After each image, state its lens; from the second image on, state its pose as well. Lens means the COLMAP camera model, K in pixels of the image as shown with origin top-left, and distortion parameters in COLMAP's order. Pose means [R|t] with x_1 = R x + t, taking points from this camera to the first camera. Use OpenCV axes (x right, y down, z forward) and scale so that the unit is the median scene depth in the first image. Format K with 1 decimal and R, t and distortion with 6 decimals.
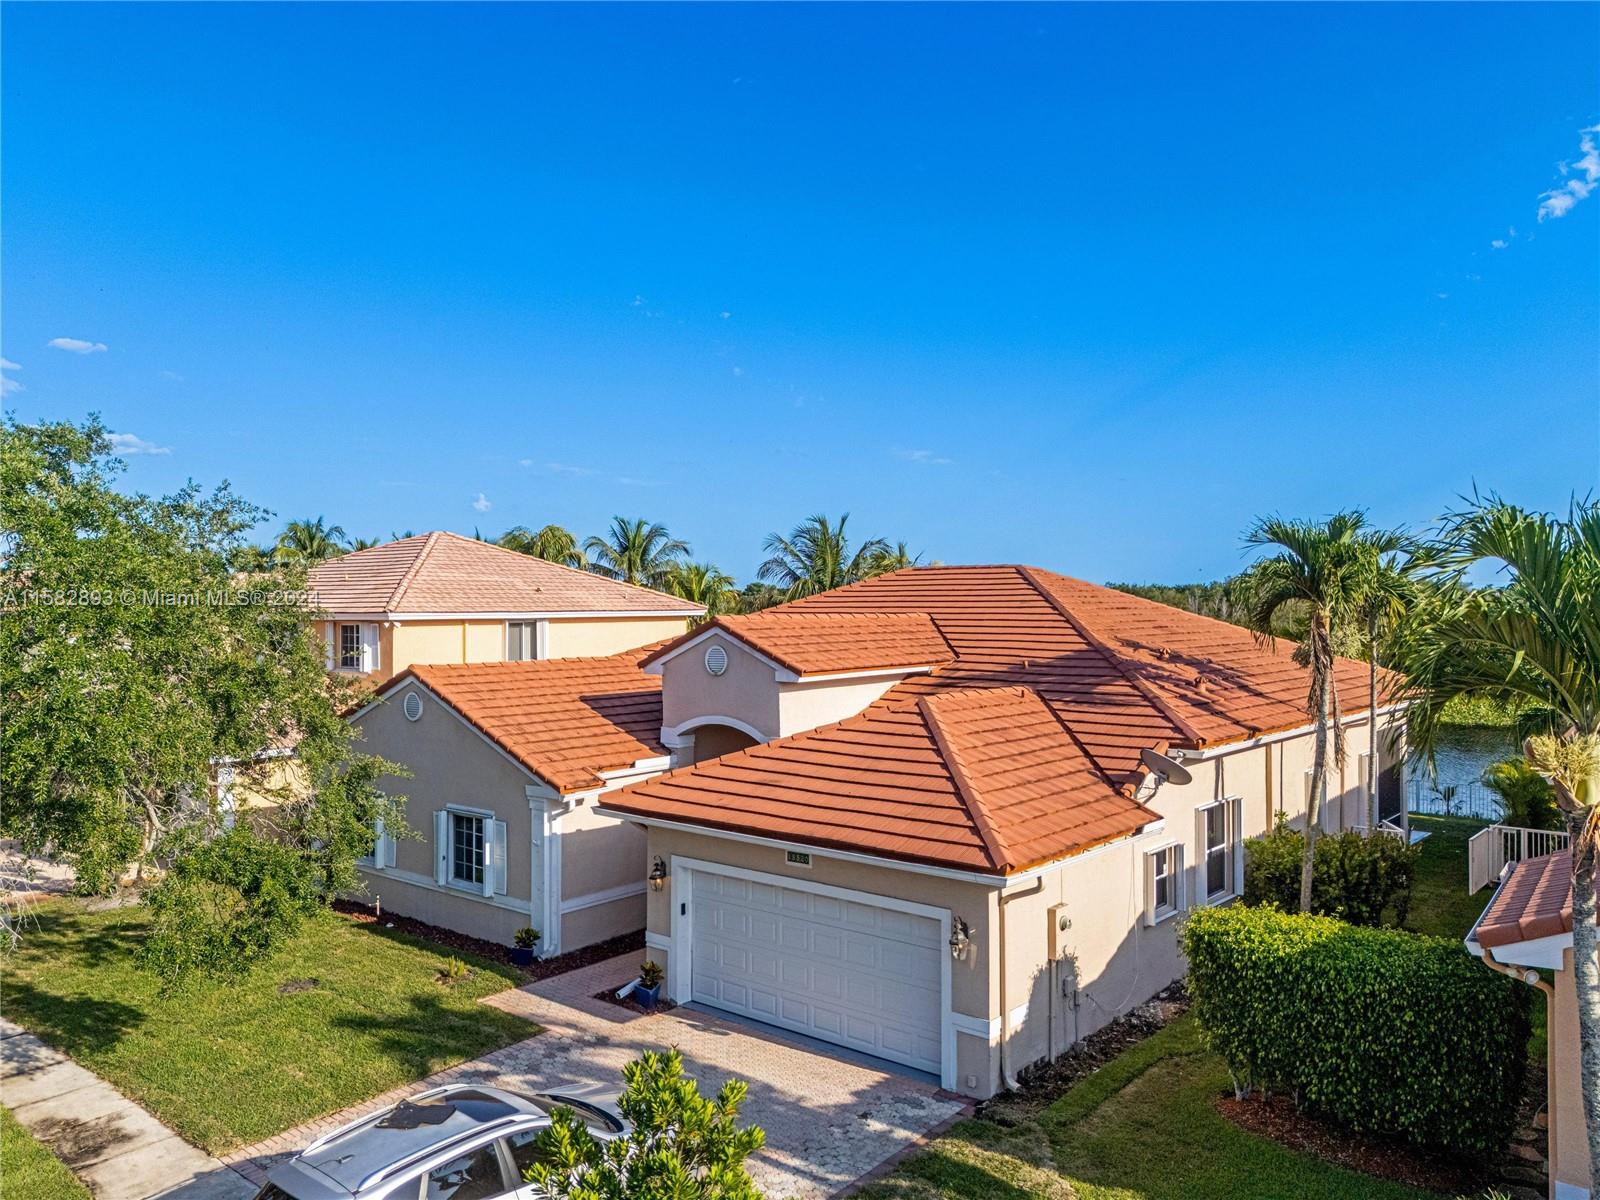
lens RADIAL K [[1176.3, 0, 811.9], [0, 1176.3, 603.0], [0, 0, 1]] dist [0.007518, 0.003429]
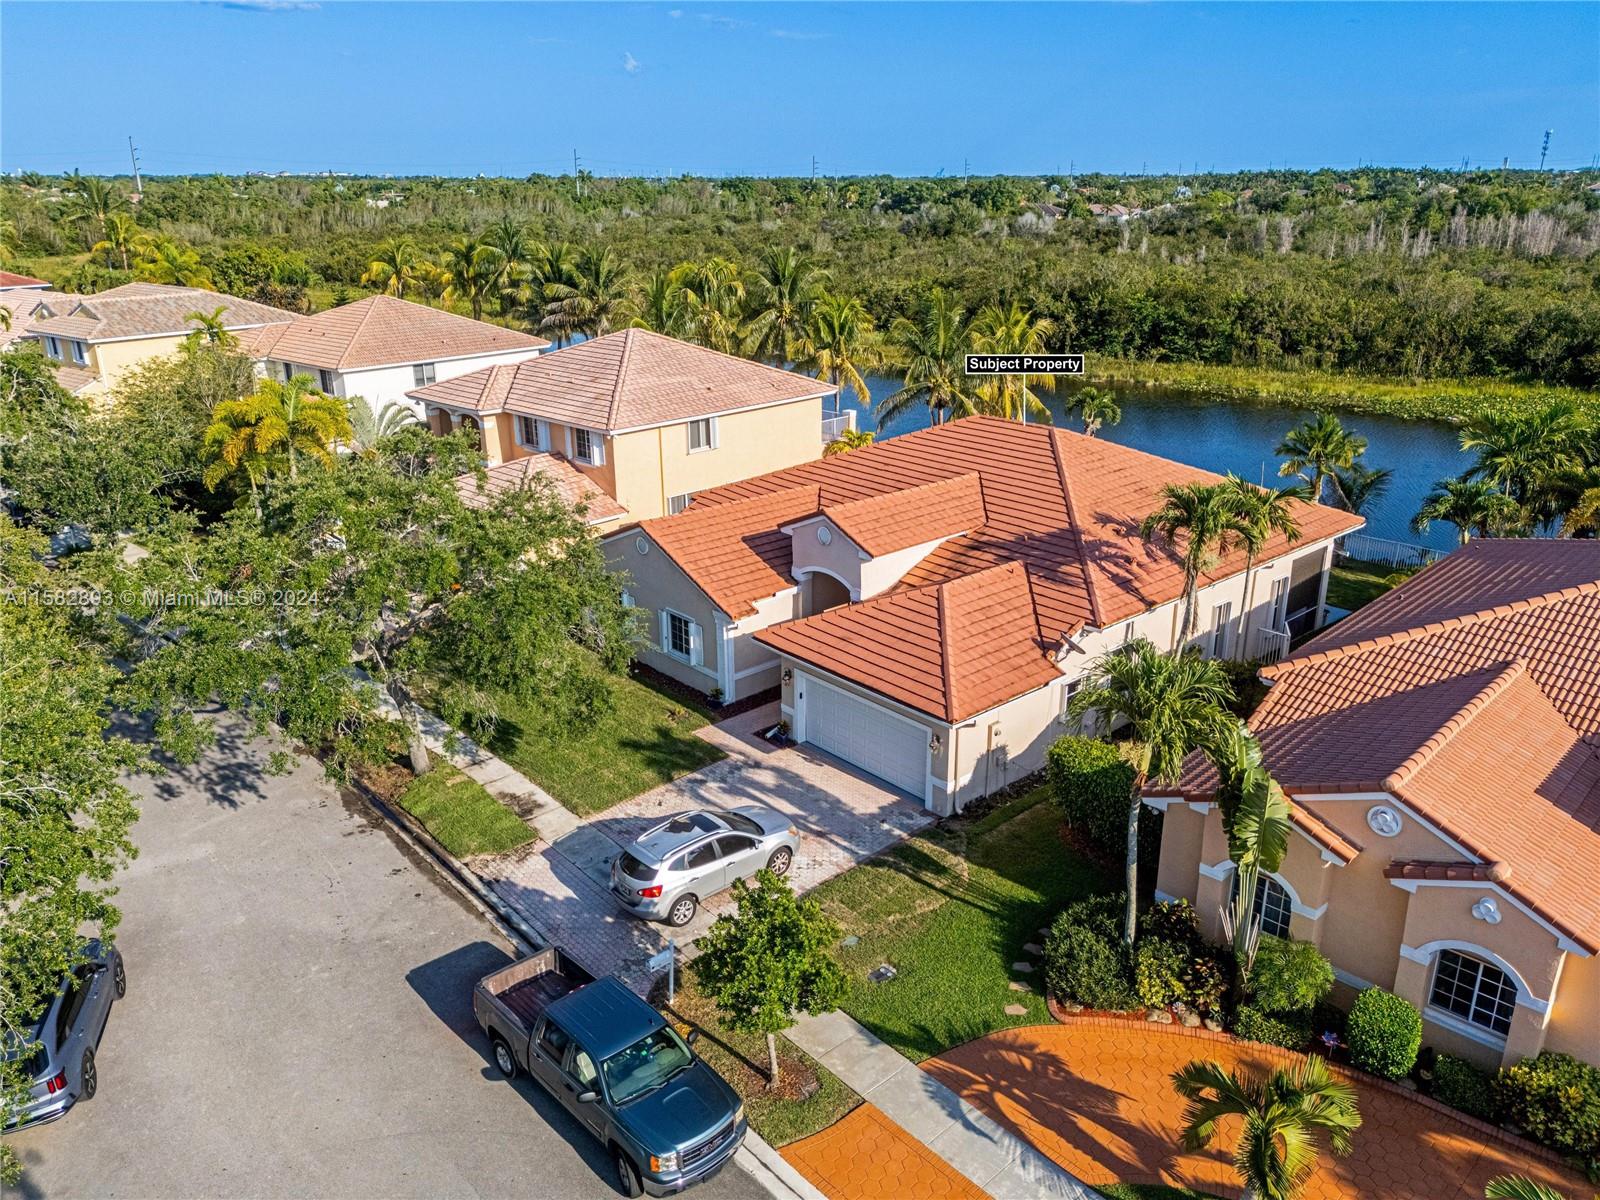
lens RADIAL K [[1154.3, 0, 800.0], [0, 1154.3, 600.0], [0, 0, 1]] dist [0.108171, -0.135814]
pose [[0.989387, 0.048395, -0.137009, 0.134041], [0.001238, 0.940064, 0.340996, -0.515884], [0.145300, -0.337547, 0.930027, -0.645079]]
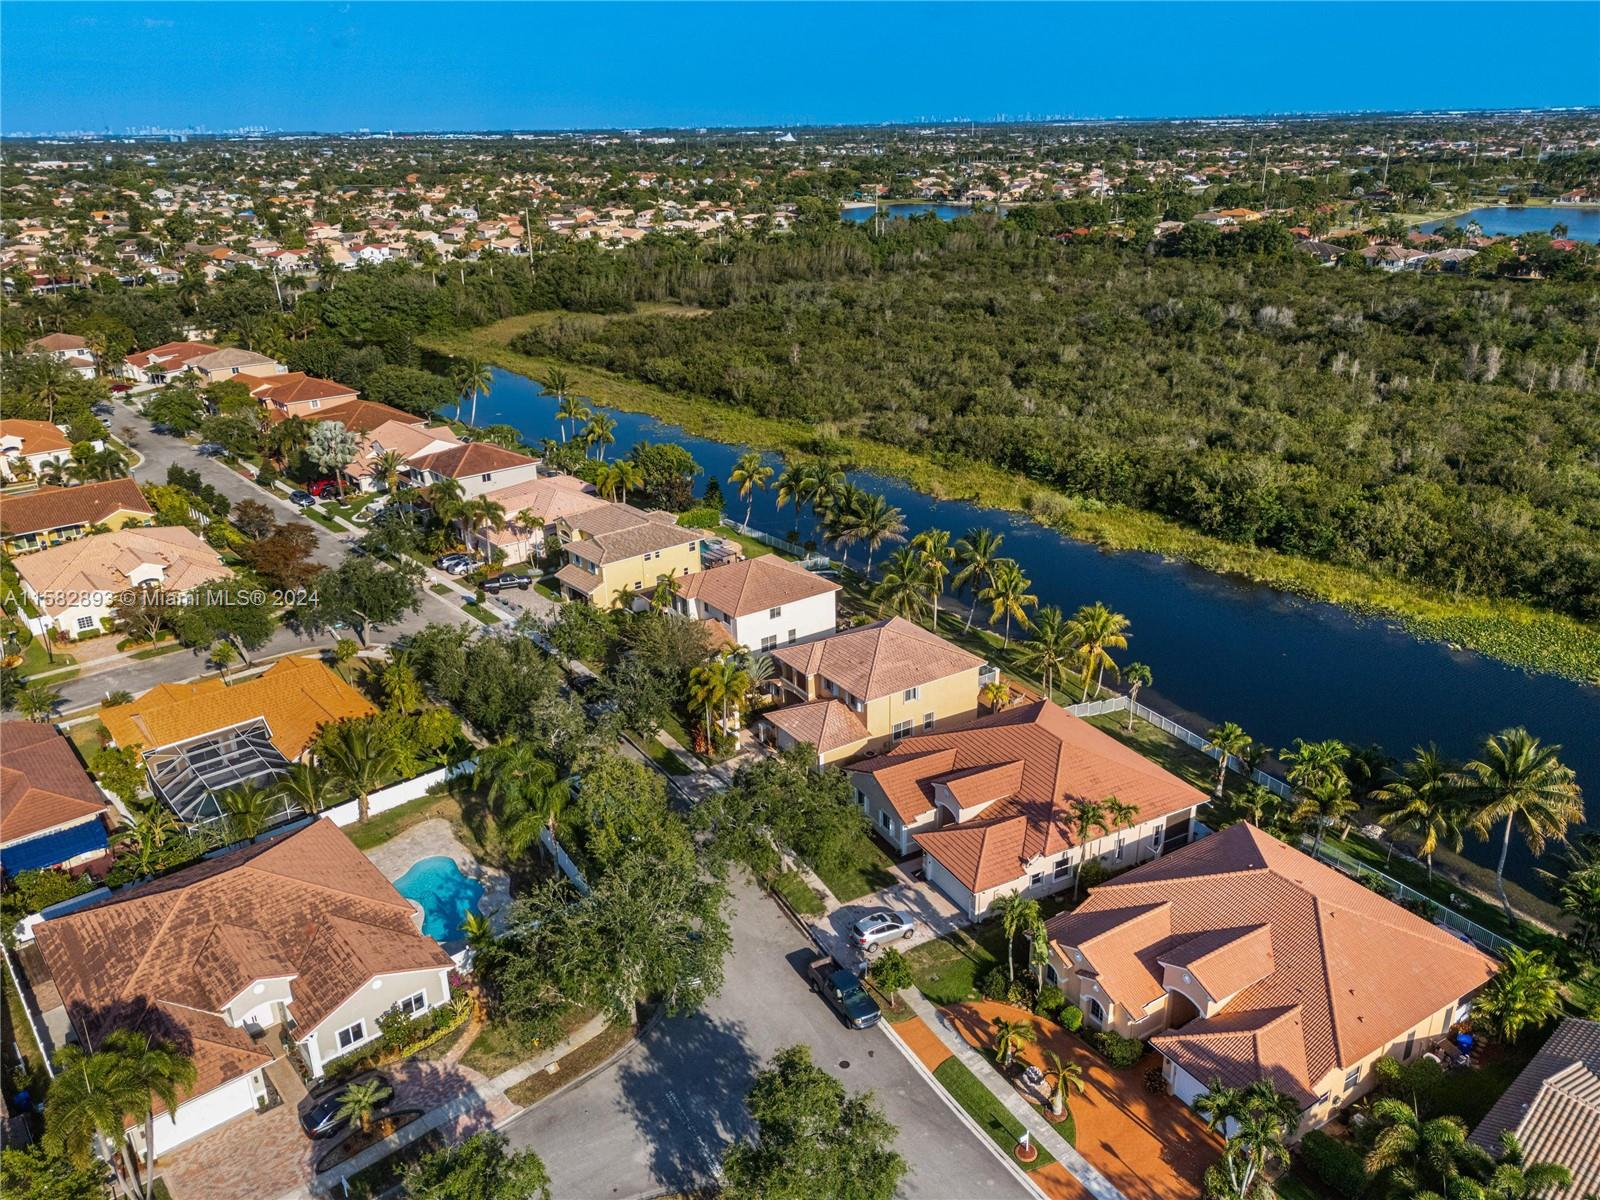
lens RADIAL K [[1154.3, 0, 800.0], [0, 1154.3, 600.0], [0, 0, 1]] dist [0.108171, -0.135814]
pose [[0.925869, 0.123988, -0.356922, 0.965131], [0.022647, 0.924719, 0.379977, -2.555286], [0.377165, -0.359892, 0.853361, -2.839053]]
